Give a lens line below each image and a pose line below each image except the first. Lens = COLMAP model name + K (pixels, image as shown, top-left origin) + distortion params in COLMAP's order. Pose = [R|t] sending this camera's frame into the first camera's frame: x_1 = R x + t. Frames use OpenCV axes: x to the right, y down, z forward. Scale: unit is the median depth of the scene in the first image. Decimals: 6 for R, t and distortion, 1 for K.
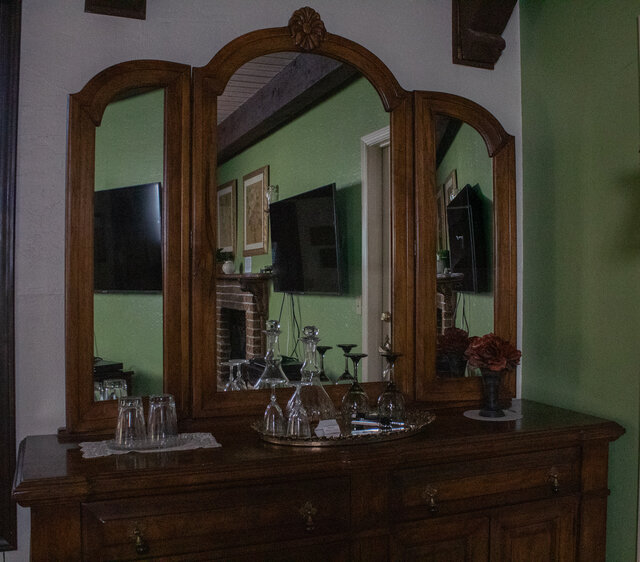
lens RADIAL K [[685.5, 0, 320.9], [0, 685.5, 280.6], [0, 0, 1]] dist [-0.128006, 0.000000]
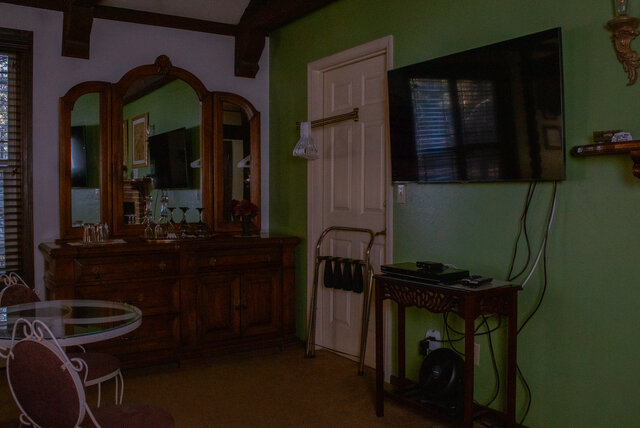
lens RADIAL K [[566.6, 0, 316.9], [0, 566.6, 214.3], [0, 0, 1]] dist [-0.138363, 0.012264]
pose [[0.977925, -0.010526, 0.208692, 0.076592], [0.002171, 0.999188, 0.040223, 0.043186], [-0.208946, -0.038882, 0.977154, -0.802103]]
